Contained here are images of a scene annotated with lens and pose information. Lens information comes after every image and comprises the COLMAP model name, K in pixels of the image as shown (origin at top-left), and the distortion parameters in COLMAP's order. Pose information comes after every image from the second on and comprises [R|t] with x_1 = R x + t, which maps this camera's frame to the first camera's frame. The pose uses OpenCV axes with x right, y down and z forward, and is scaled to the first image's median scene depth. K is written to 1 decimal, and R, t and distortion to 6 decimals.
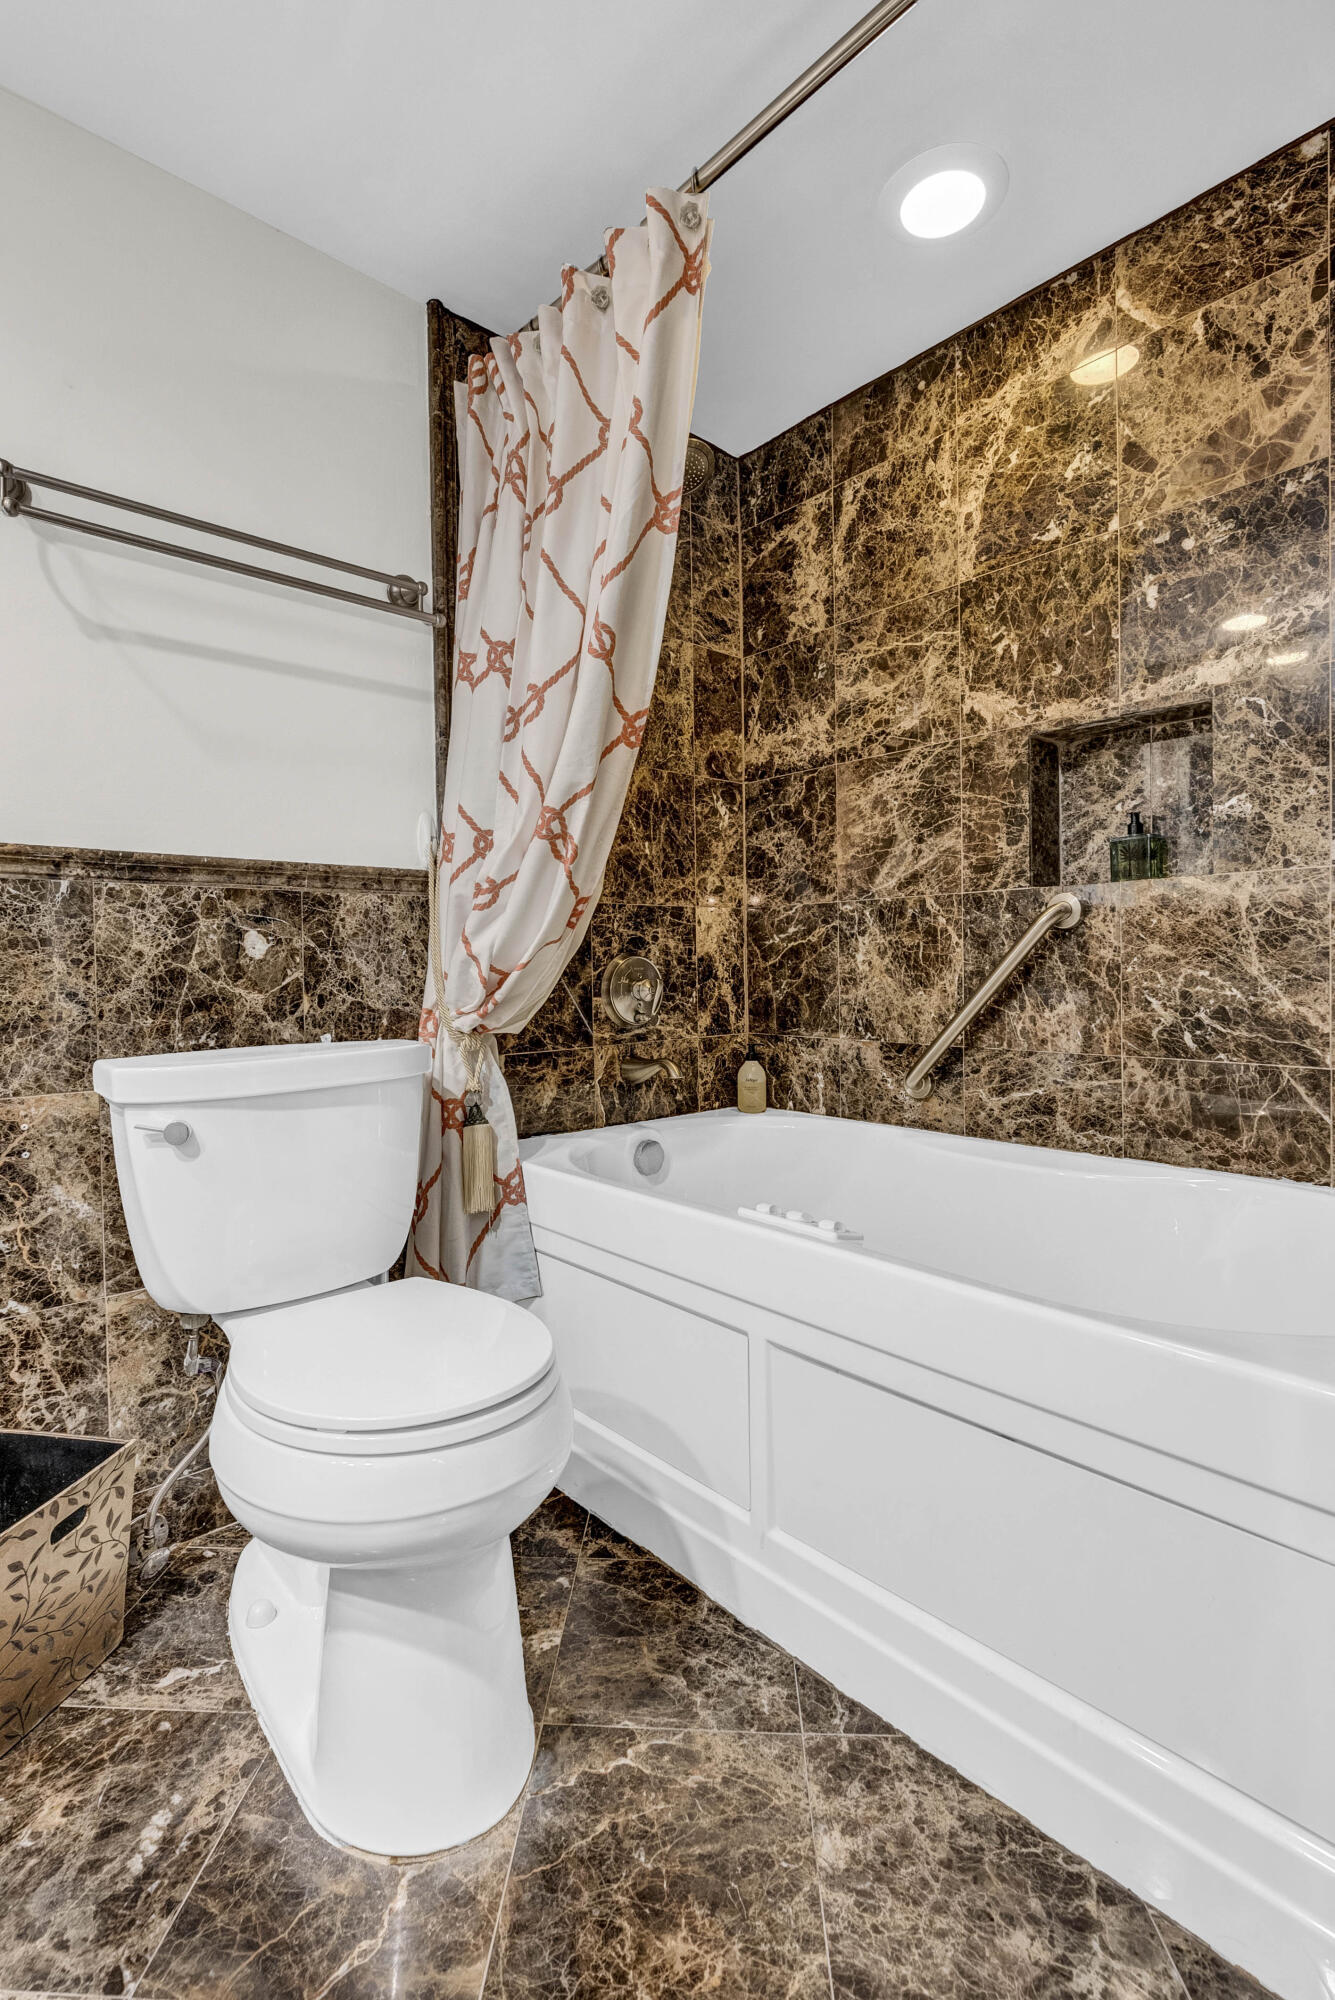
lens RADIAL K [[927.0, 0, 672.8], [0, 927.0, 975.2], [0, 0, 1]] dist [-0.010281, 0.002528]
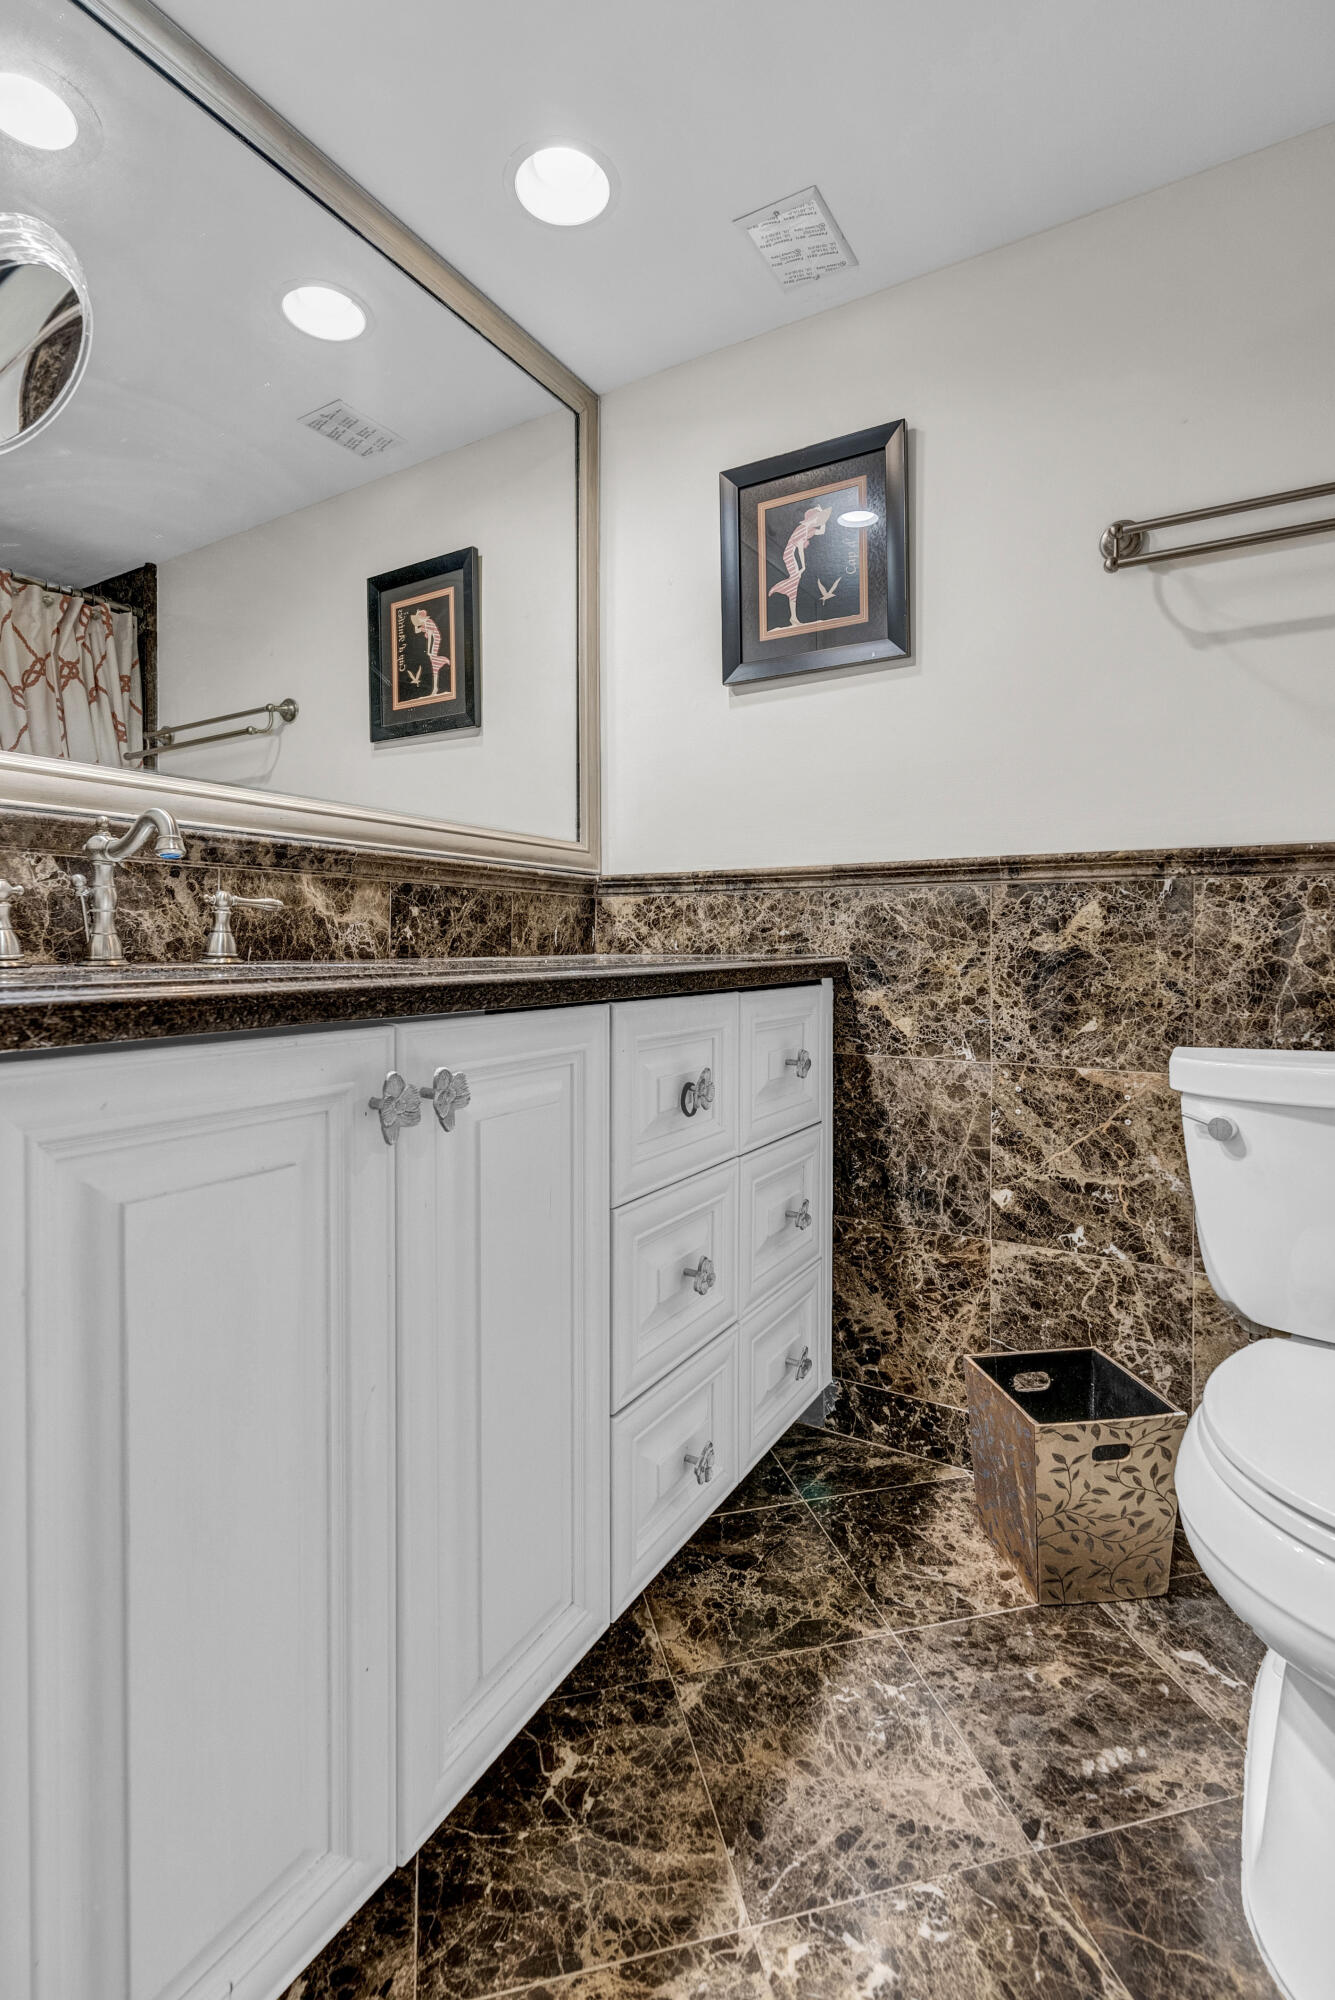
lens RADIAL K [[937.8, 0, 668.4], [0, 937.8, 942.0], [0, 0, 1]] dist [-0.007973, 0.001213]
pose [[0.284194, 0.015021, -0.958649, 0.242565], [-0.017146, 0.999797, 0.010583, -0.030498], [0.958614, 0.013429, 0.284393, 0.120087]]
